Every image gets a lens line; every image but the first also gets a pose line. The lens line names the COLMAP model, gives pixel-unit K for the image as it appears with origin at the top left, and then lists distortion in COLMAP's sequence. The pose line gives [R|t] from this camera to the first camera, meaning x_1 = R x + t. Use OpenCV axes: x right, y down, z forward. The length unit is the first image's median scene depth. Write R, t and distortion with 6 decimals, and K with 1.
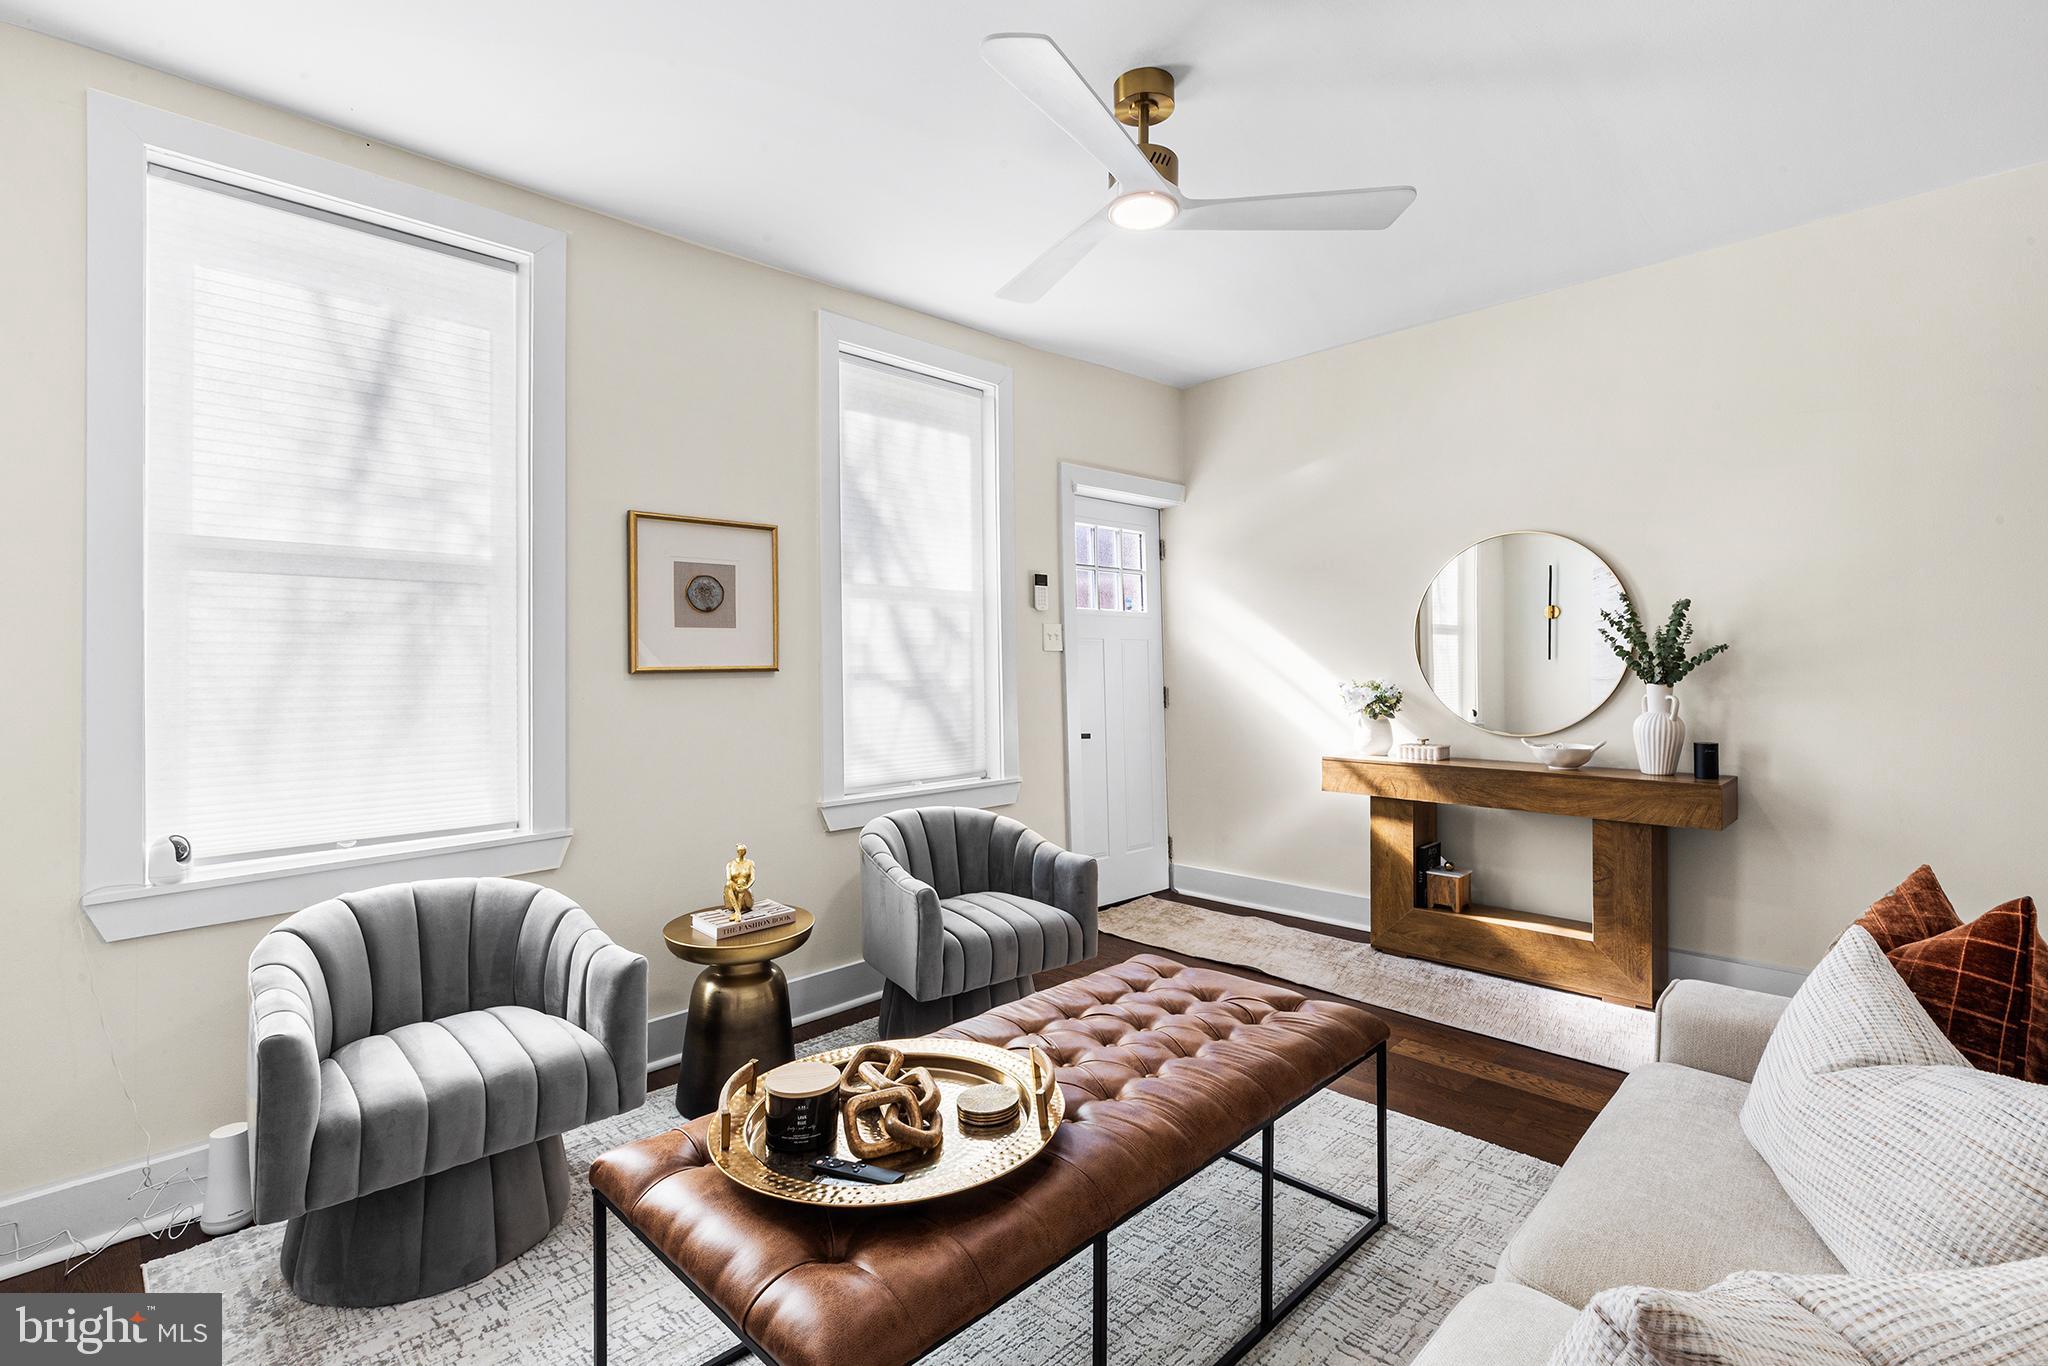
lens RADIAL K [[940.8, 0, 1036.1], [0, 940.8, 686.5], [0, 0, 1]] dist [0.000447, -0.000585]
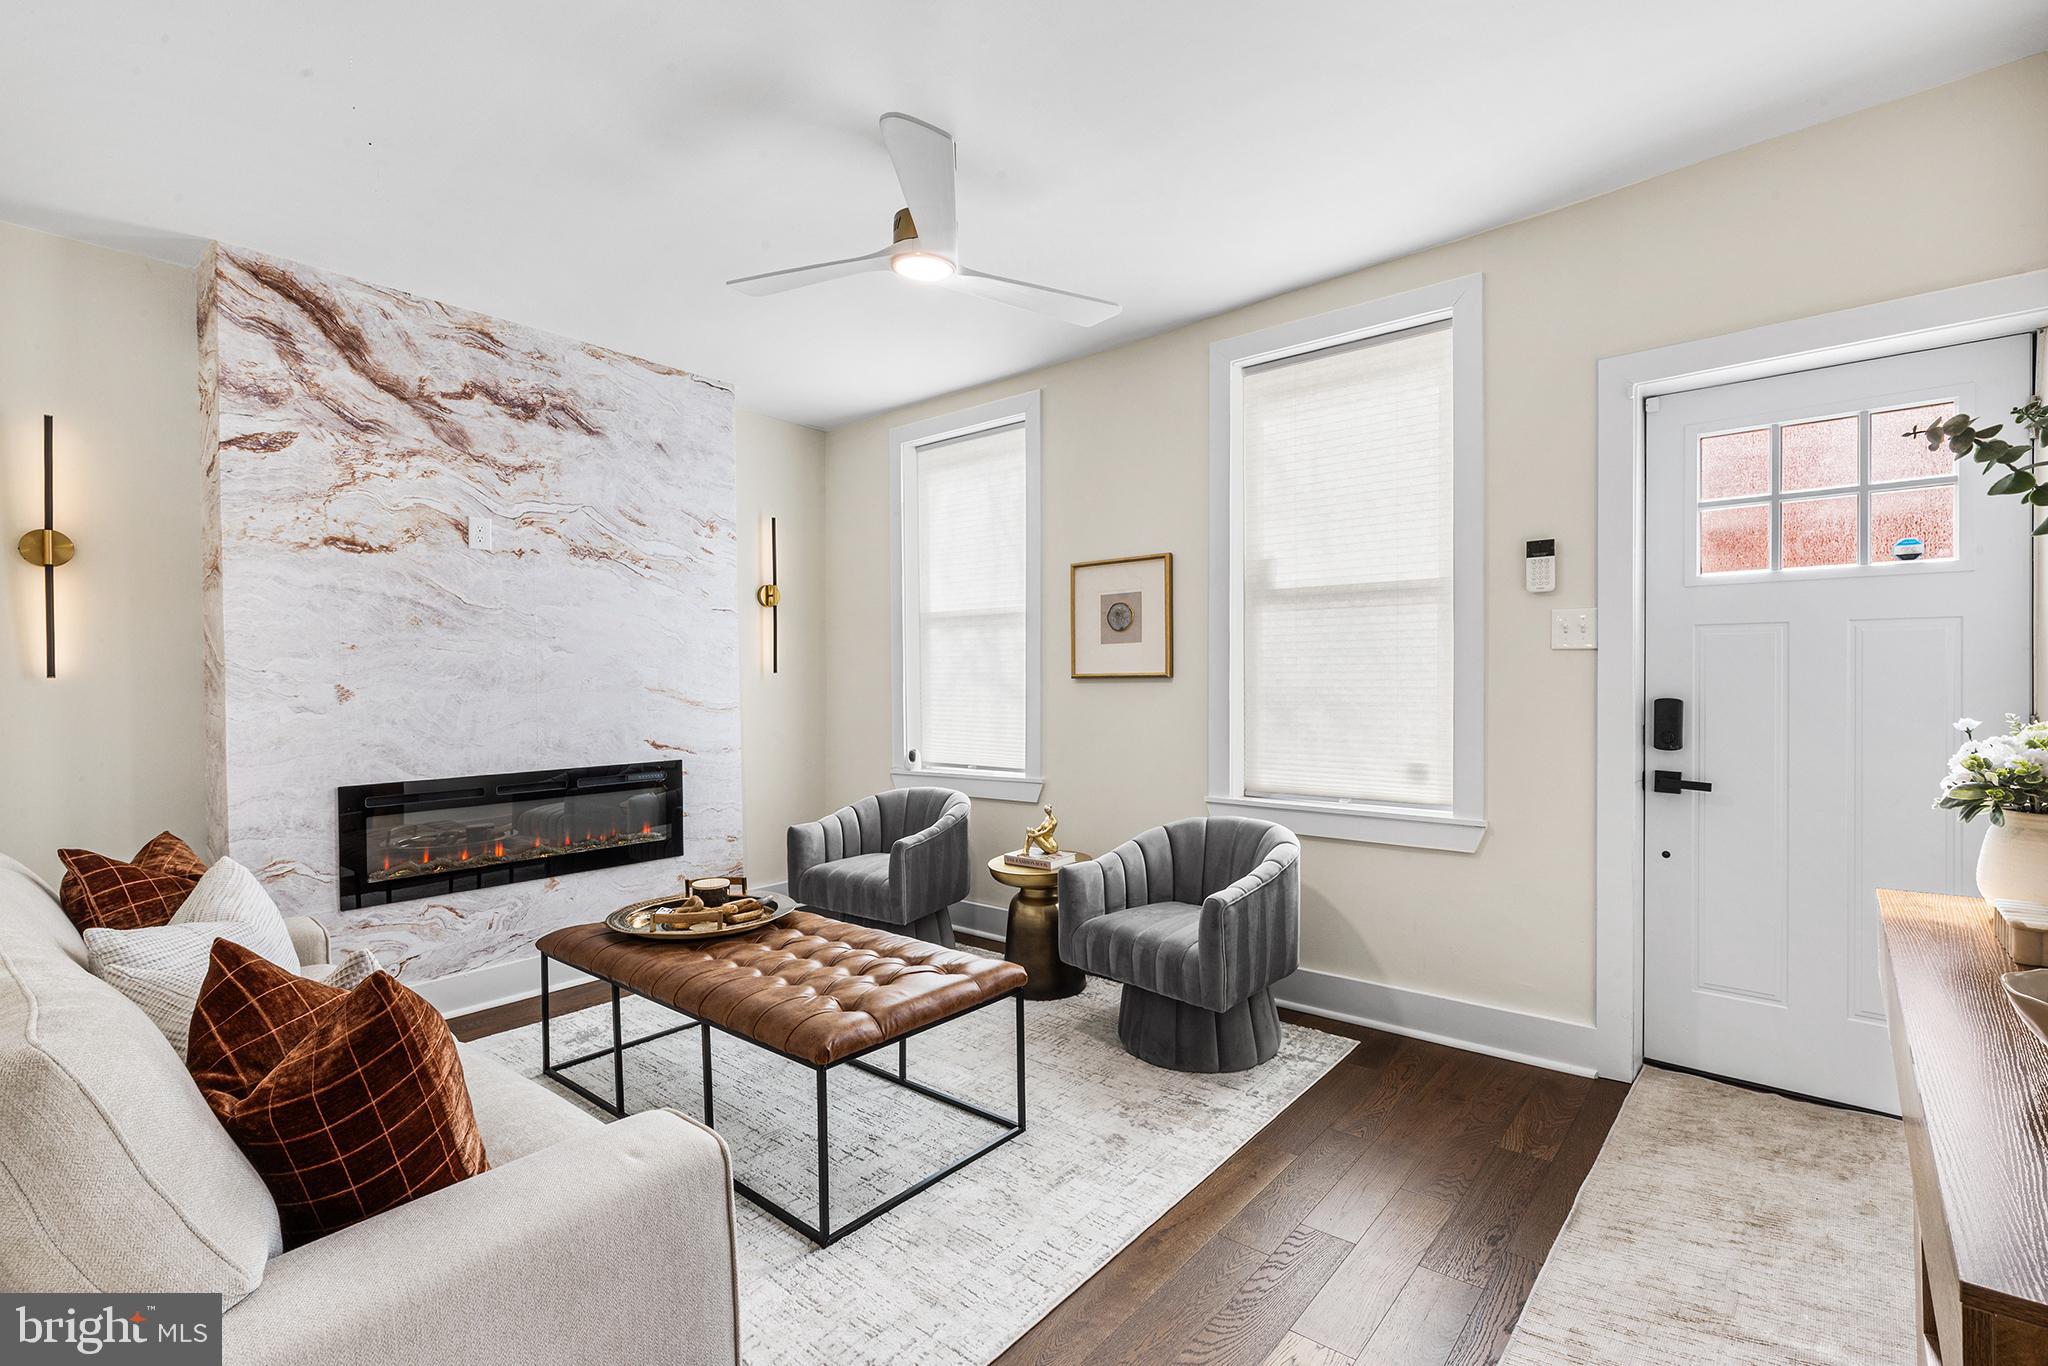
lens RADIAL K [[940.8, 0, 1021.1], [0, 940.8, 684.7], [0, 0, 1]] dist [0.000447, -0.000585]
pose [[0.083134, 0.024741, -0.996231, 0.951573], [-0.009349, 0.999667, 0.024046, -0.036115], [0.996495, 0.007315, 0.083338, 0.776650]]
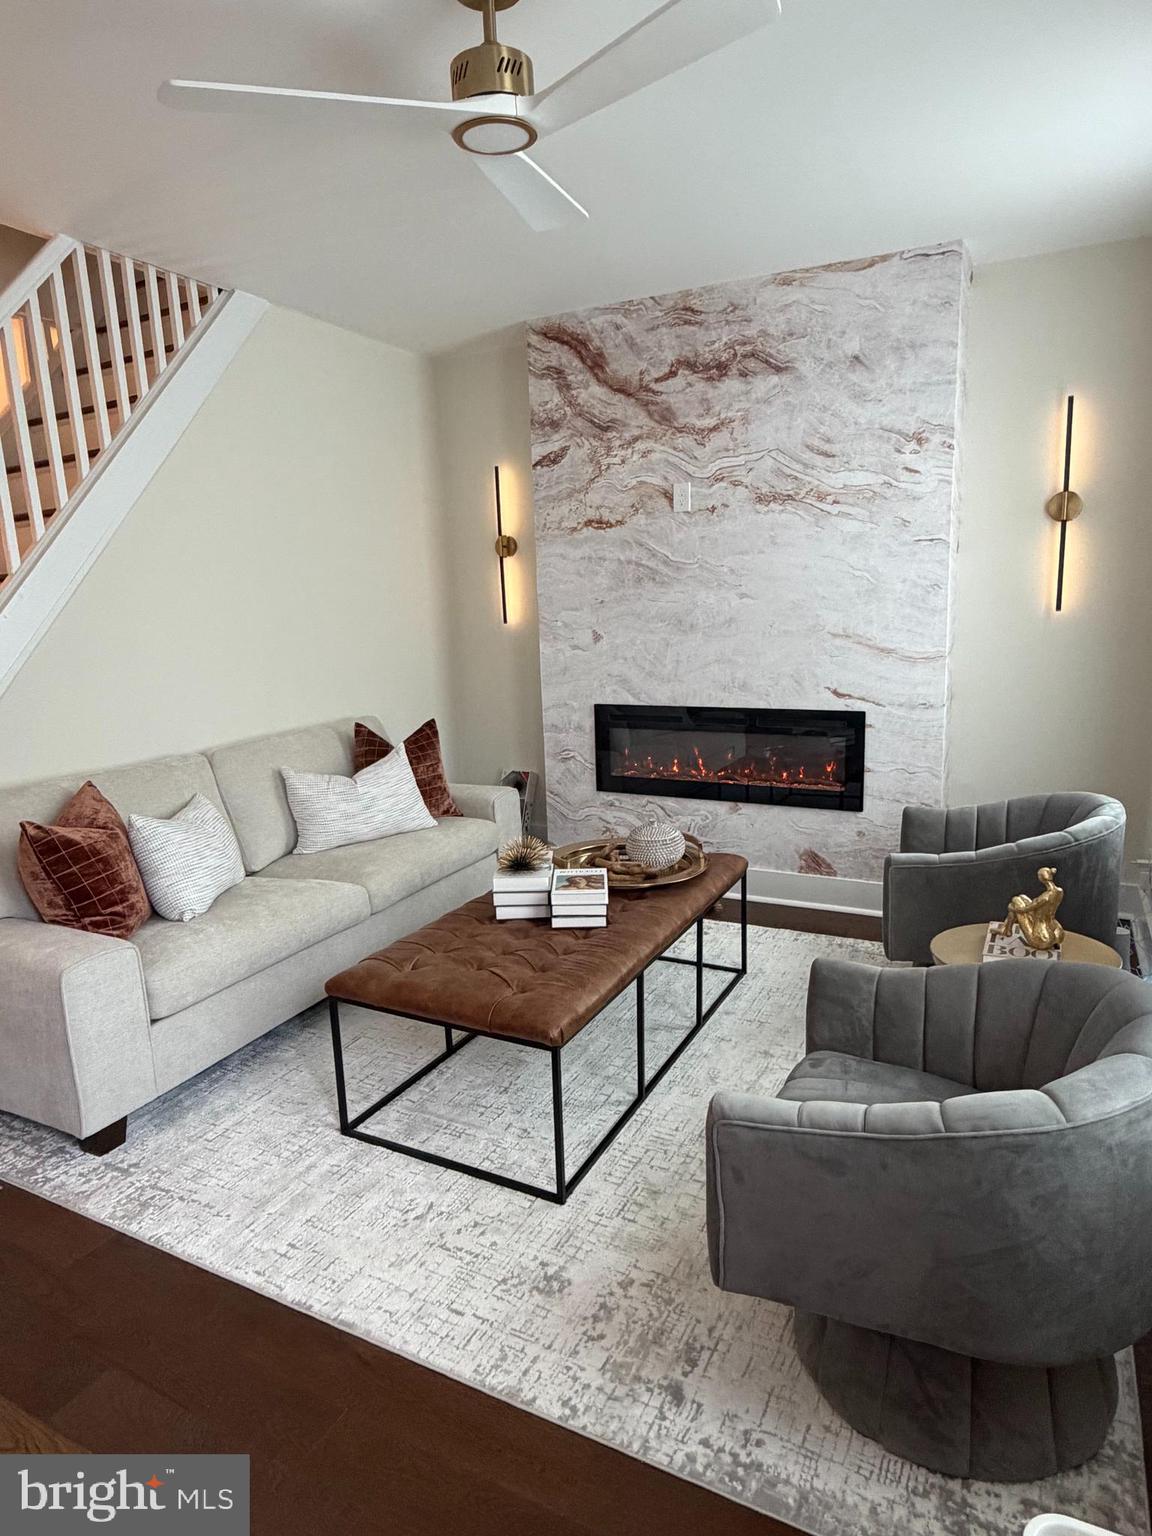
lens RADIAL K [[875.7, 0, 564.4], [0, 875.7, 771.7], [0, 0, 1]] dist [-0.008540, -0.003560]
pose [[-0.953246, 0.100545, -0.284979, 0.276344], [0.042387, 0.978190, 0.203339, -0.067182], [0.299209, 0.181753, -0.936718, 1.405479]]
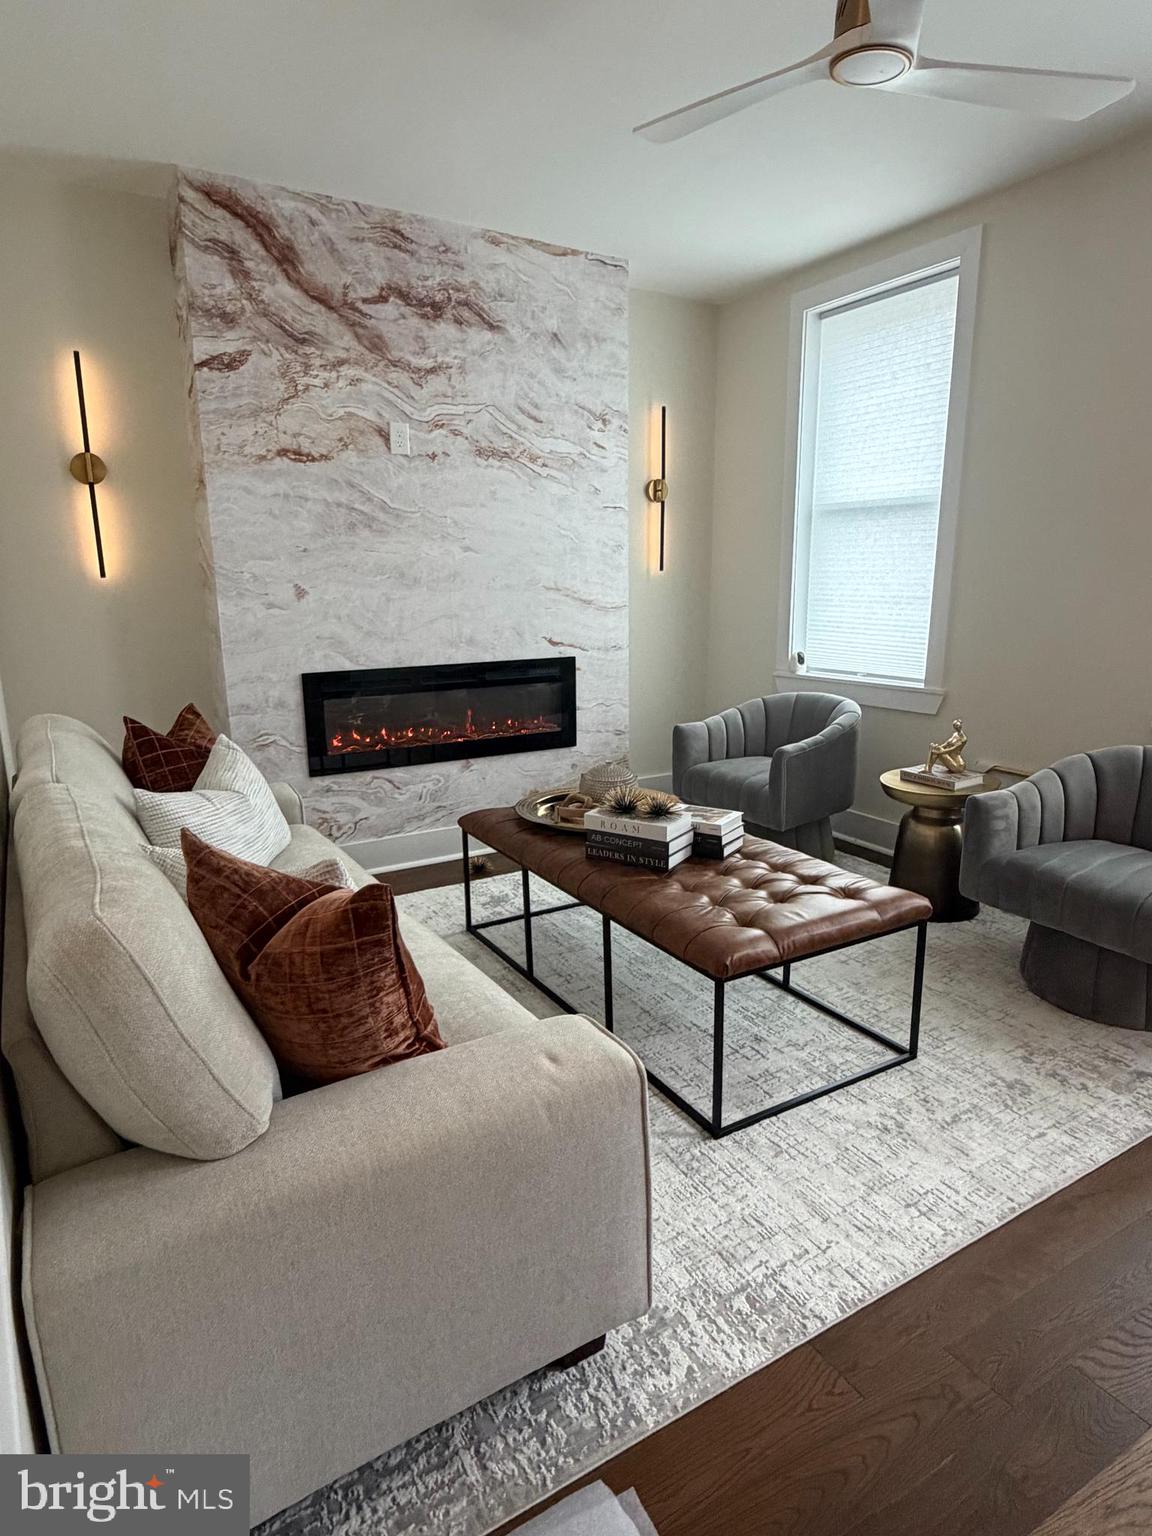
lens RADIAL K [[875.7, 0, 556.0], [0, 875.7, 774.6], [0, 0, 1]] dist [-0.008540, -0.003560]
pose [[-0.263240, 0.238724, -0.934728, 0.858707], [-0.001939, 0.968767, 0.247964, -0.046384], [0.964729, 0.067087, -0.254555, 0.726565]]
